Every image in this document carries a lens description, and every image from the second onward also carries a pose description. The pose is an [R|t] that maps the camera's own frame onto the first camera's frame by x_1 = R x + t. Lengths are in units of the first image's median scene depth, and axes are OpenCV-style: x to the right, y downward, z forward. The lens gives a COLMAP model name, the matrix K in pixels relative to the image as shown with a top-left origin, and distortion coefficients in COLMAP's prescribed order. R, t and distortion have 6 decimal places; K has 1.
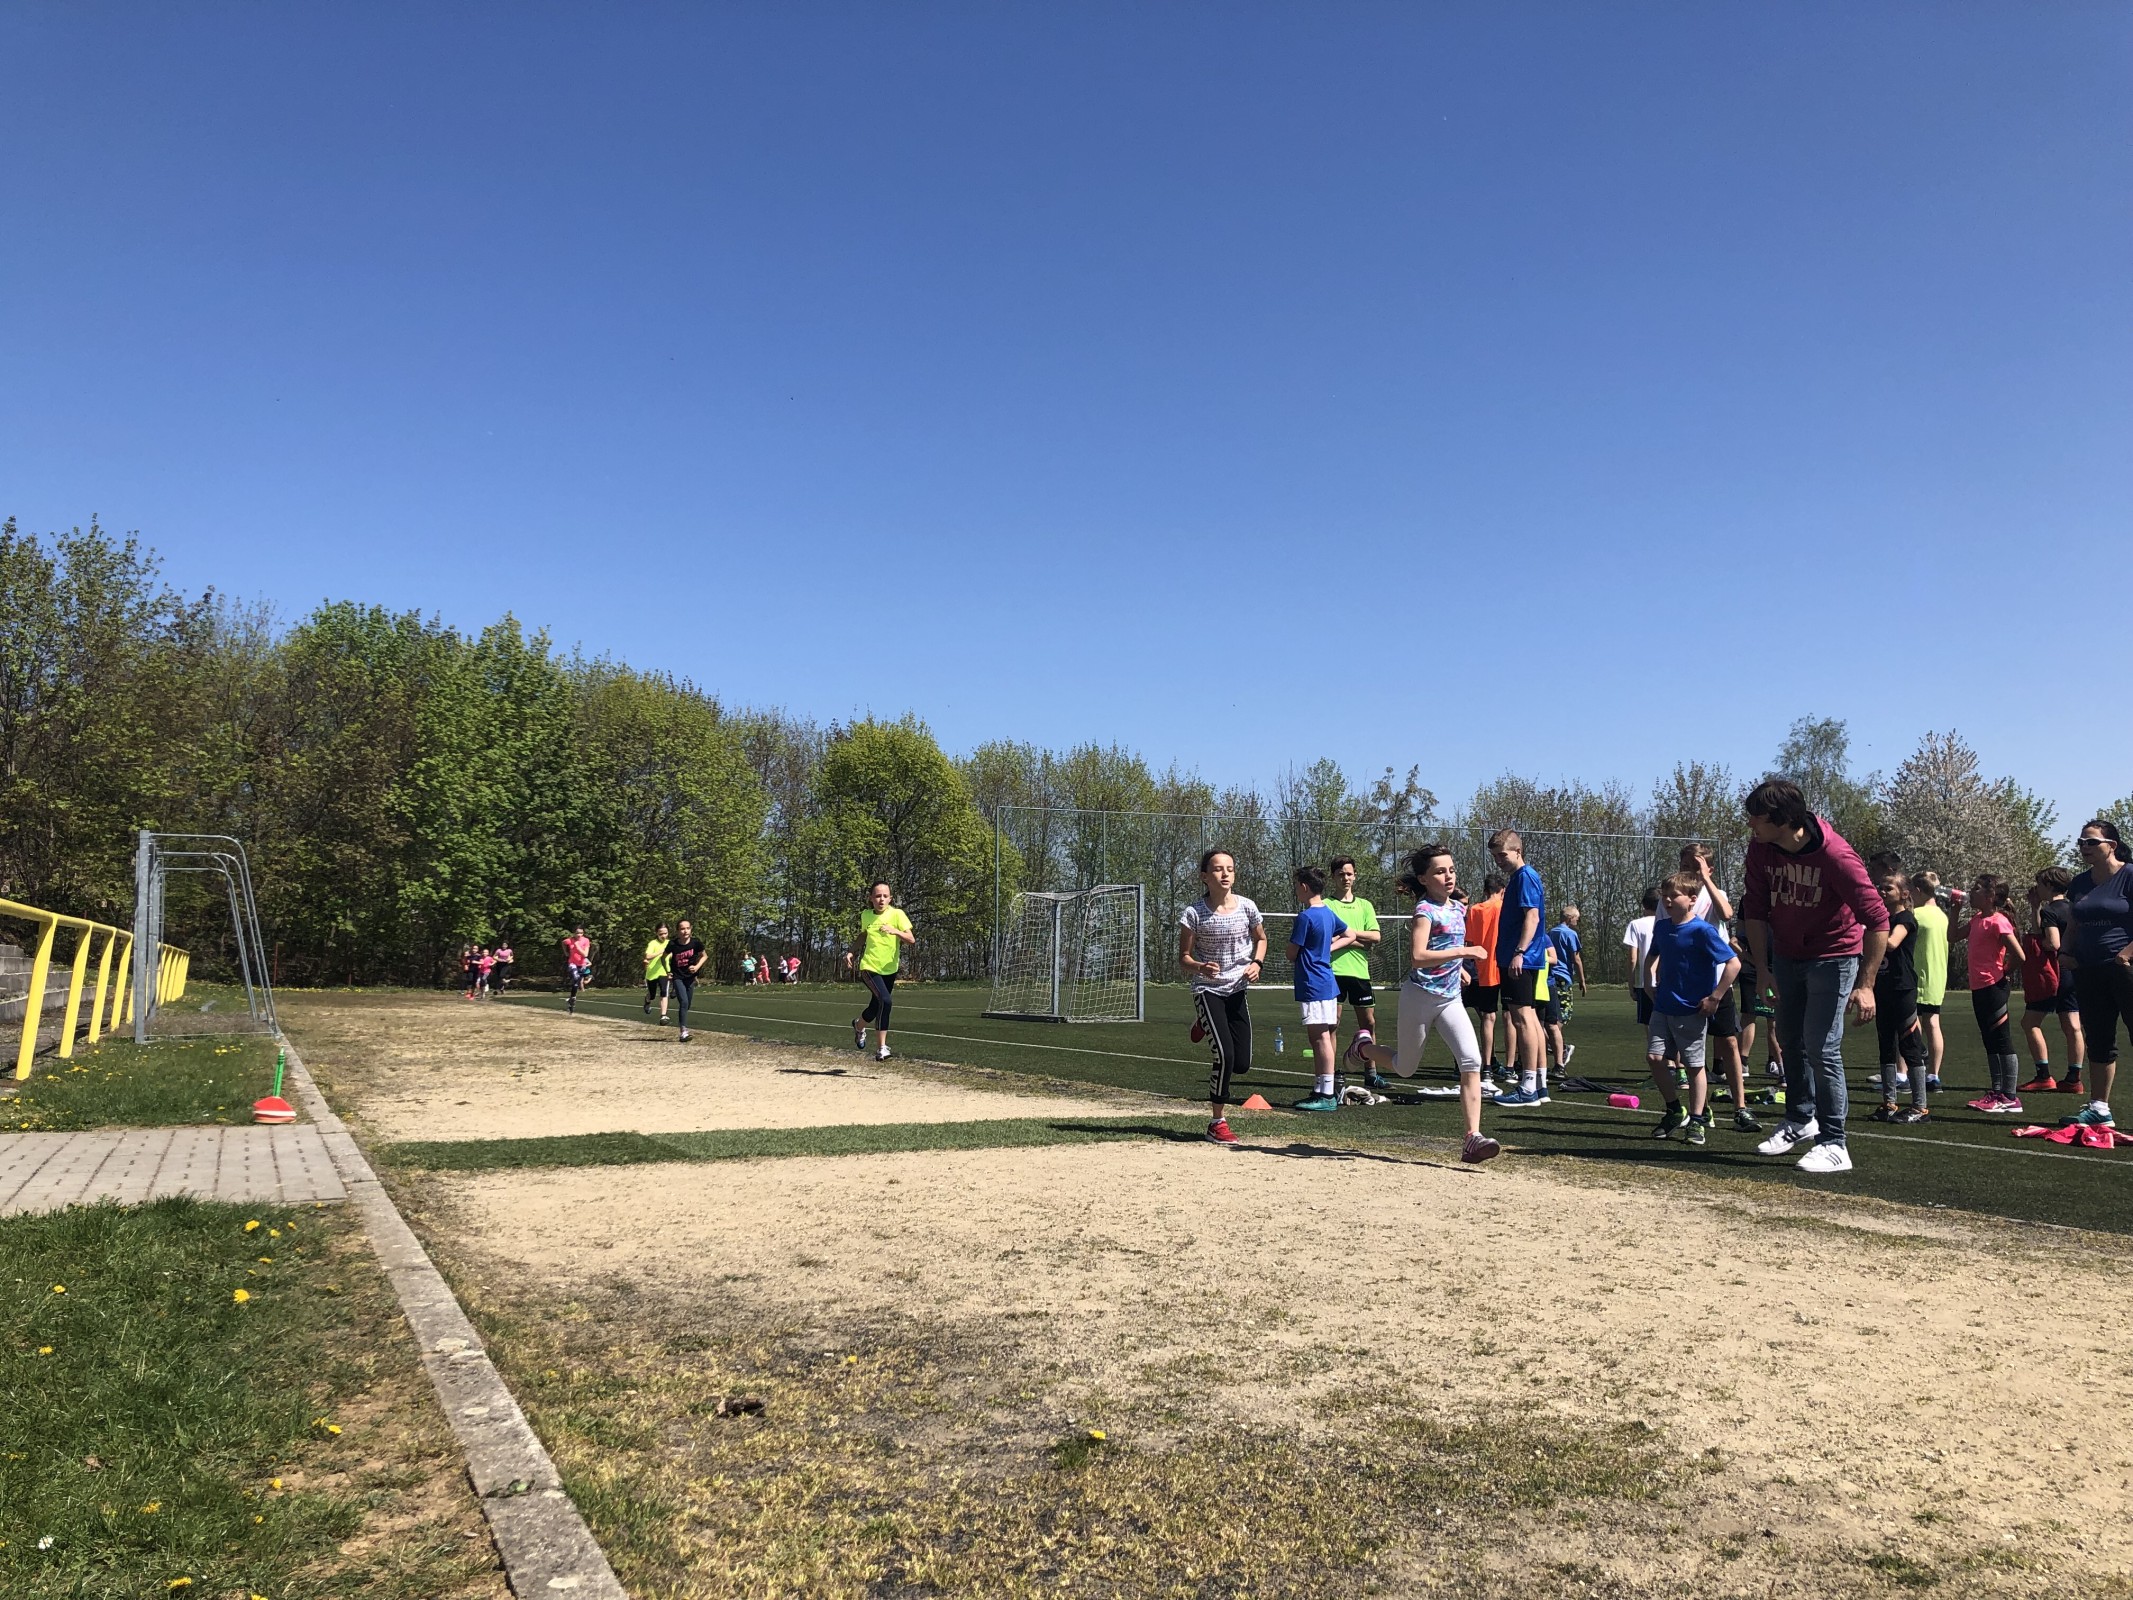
lens RADIAL K [[1745.9, 0, 1057.8], [0, 1745.9, 795.7], [0, 0, 1]] dist [0.018815, 0.001128]
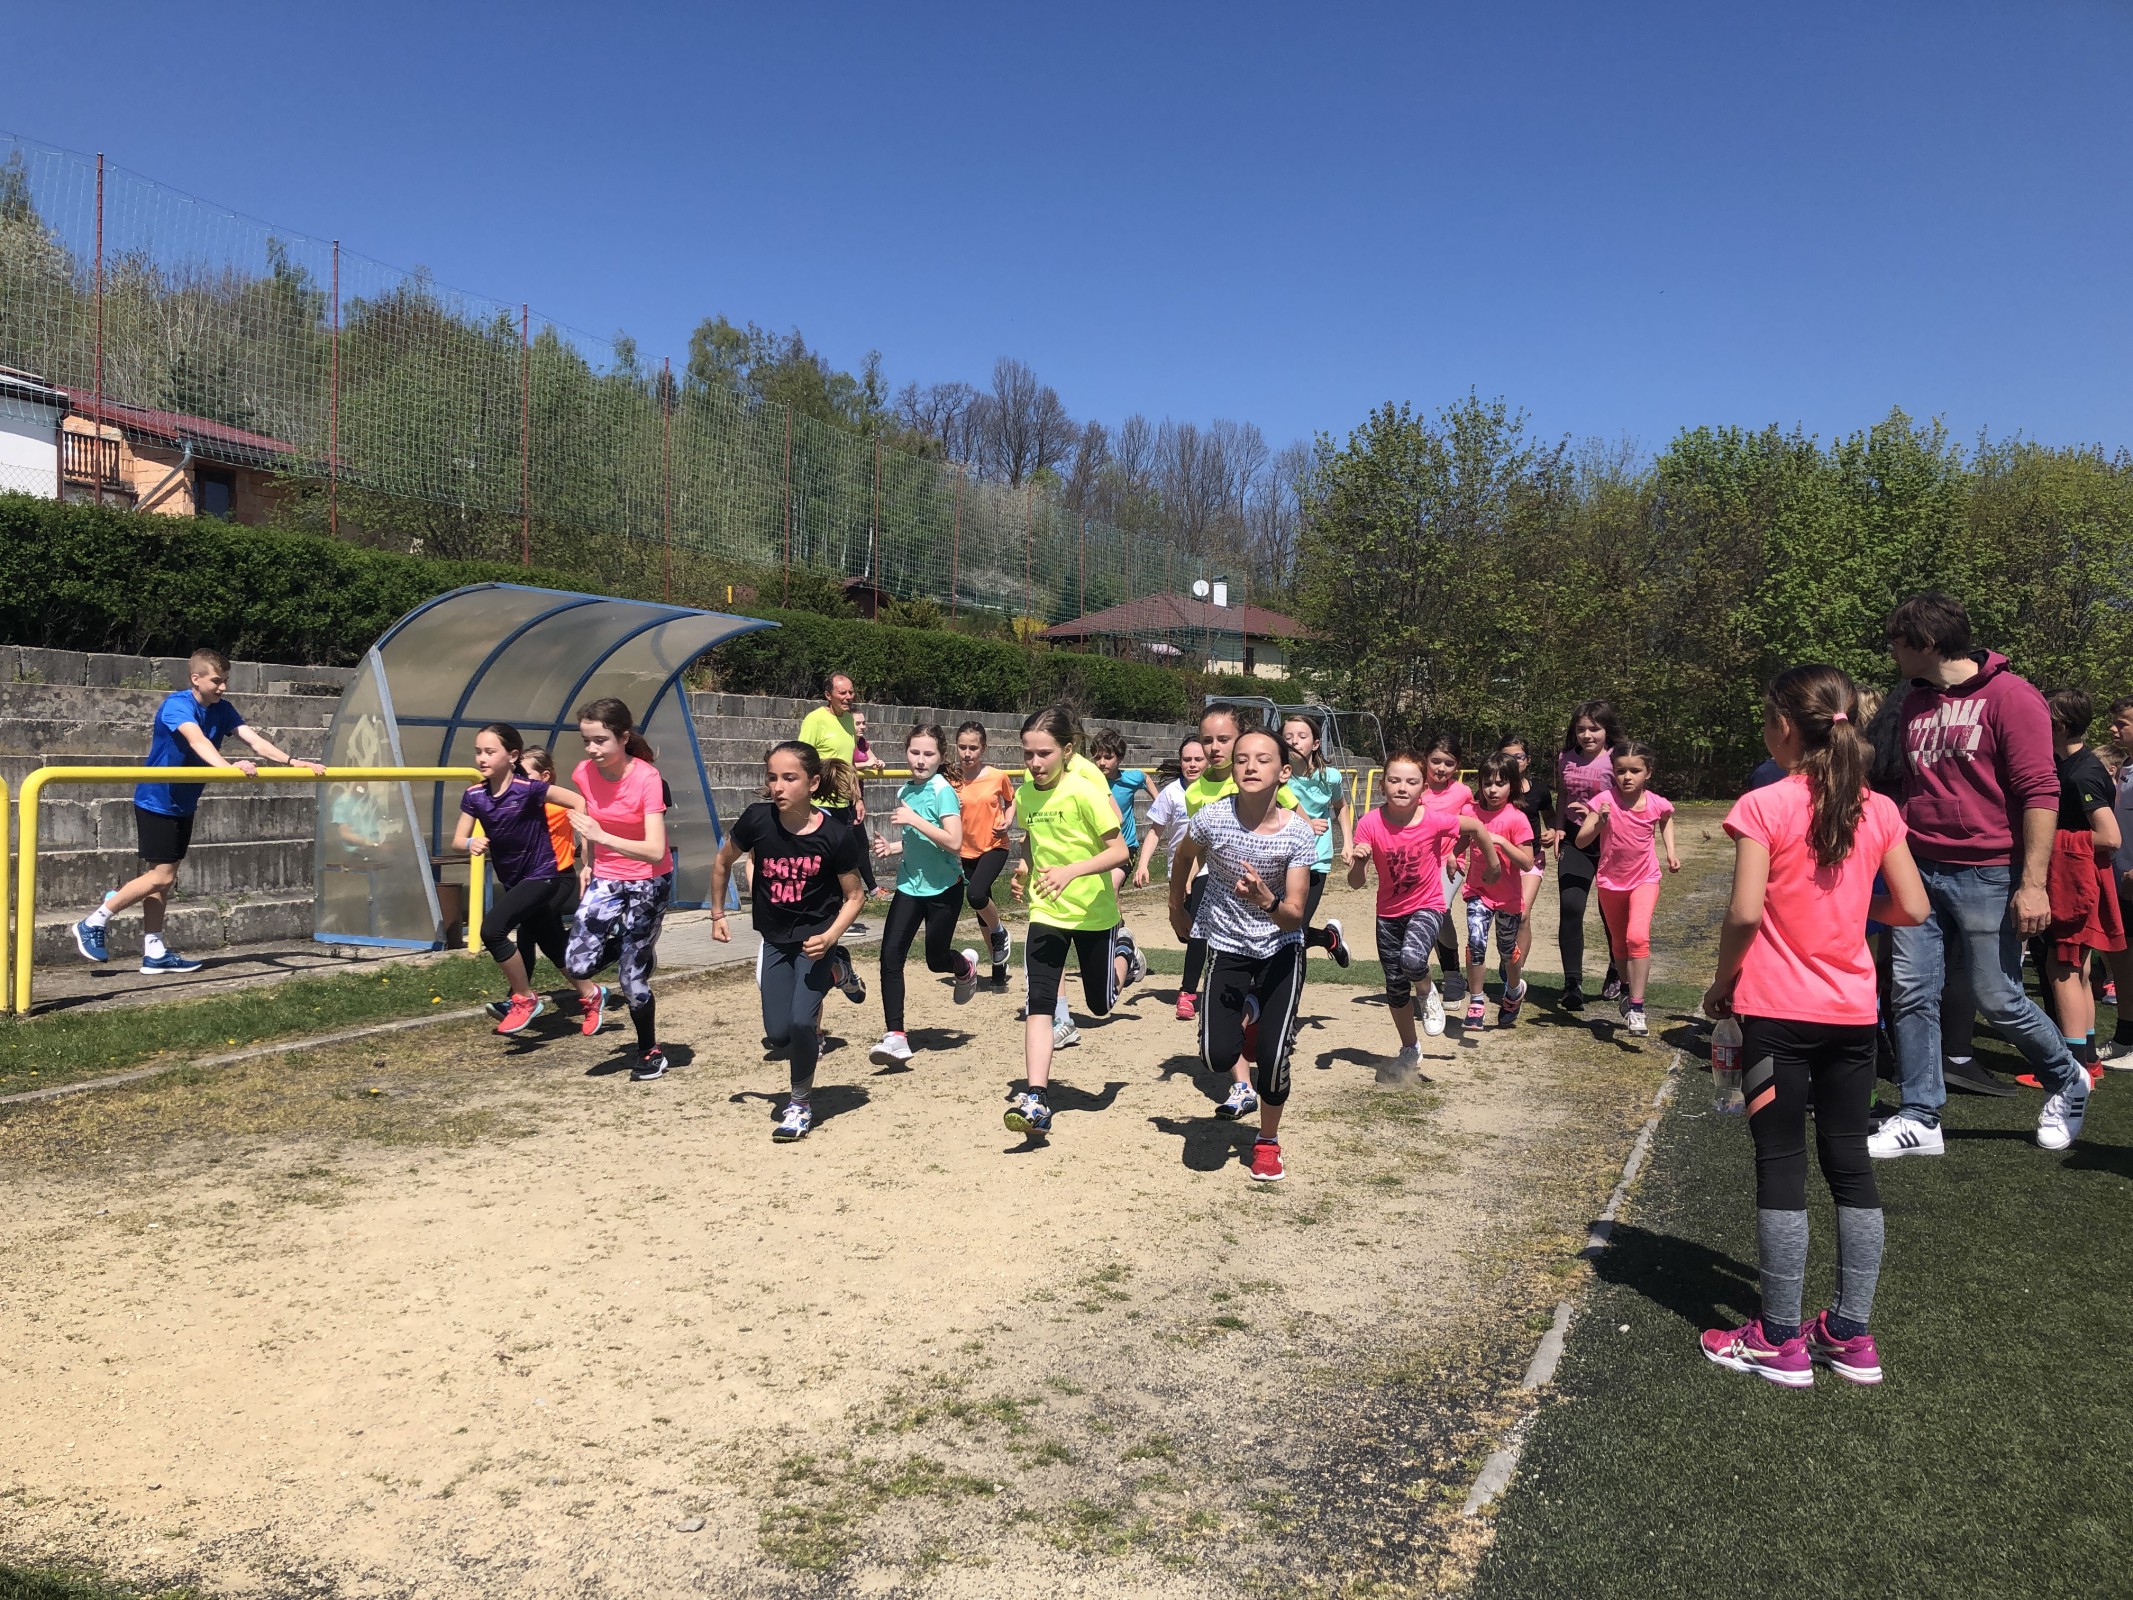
lens RADIAL K [[1745.9, 0, 1033.4], [0, 1745.9, 802.9], [0, 0, 1]] dist [0.018815, 0.001128]
pose [[0.666241, 0.016211, -0.745560, 0.386529], [0.071012, 0.993842, 0.085067, -0.025151], [0.742348, -0.109619, 0.660987, 0.017298]]
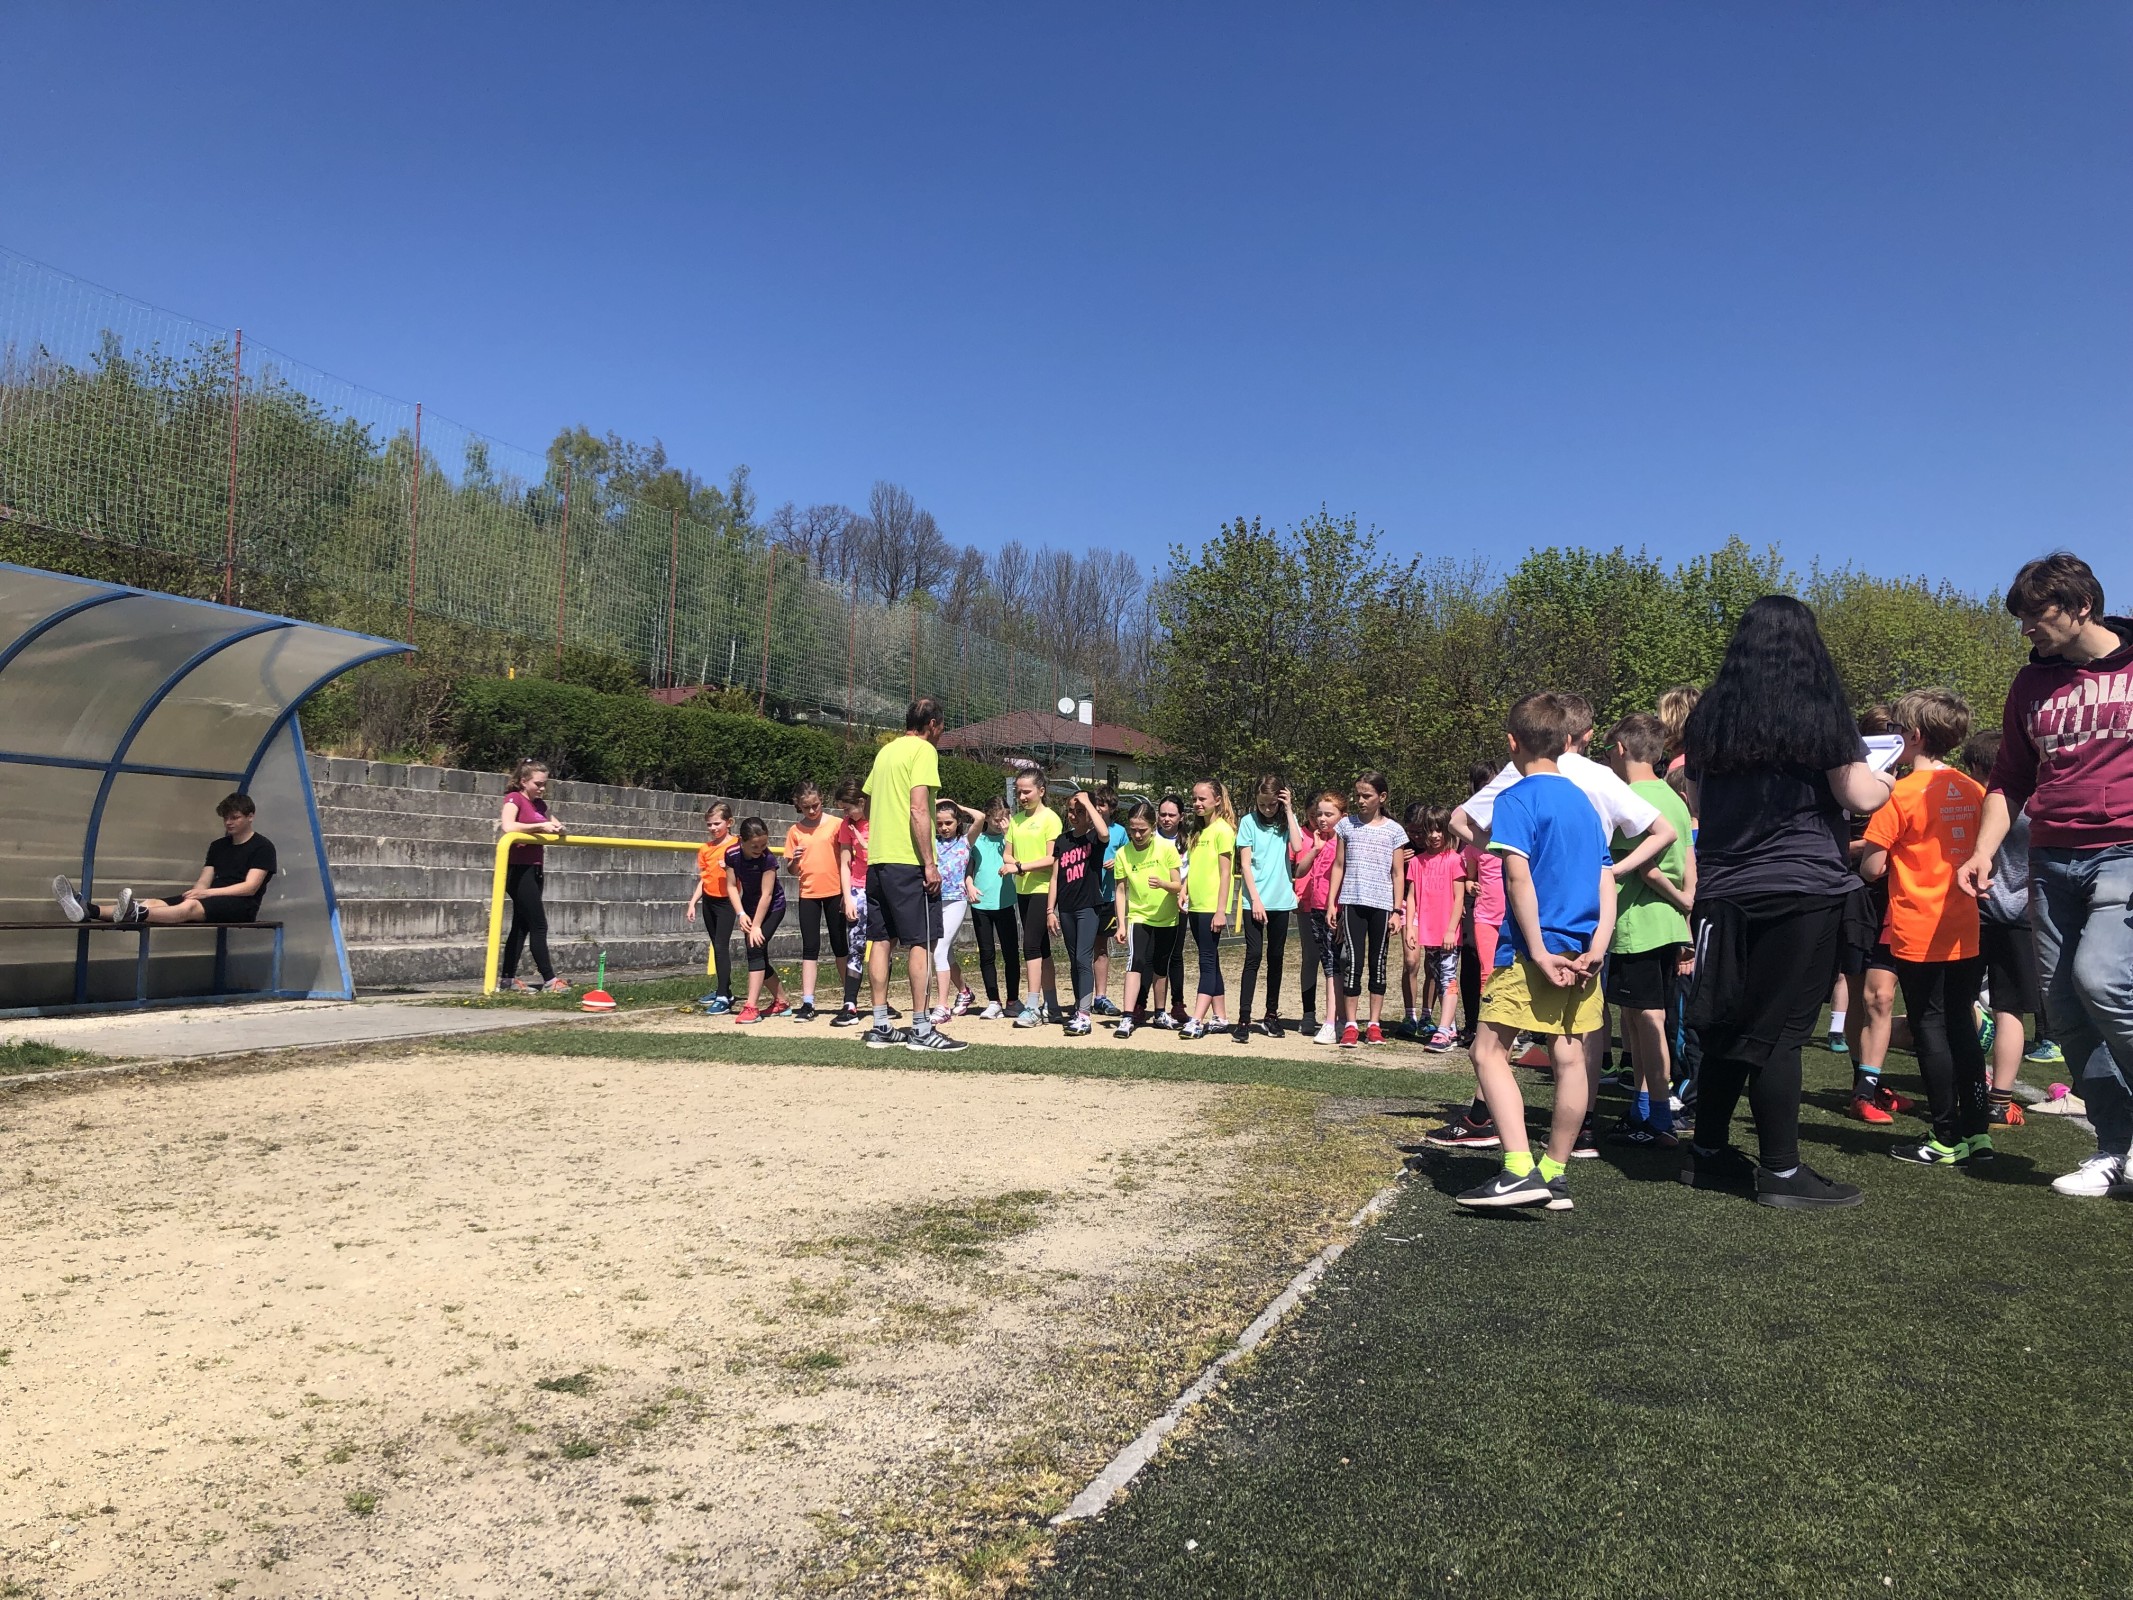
lens RADIAL K [[1745.9, 0, 1077.0], [0, 1745.9, 796.8], [0, 0, 1]] dist [0.018815, 0.001128]
pose [[0.731399, -0.034047, -0.681100, 0.335880], [0.059730, 0.998113, 0.014247, 0.017695], [0.679329, -0.051102, 0.732052, 0.164110]]
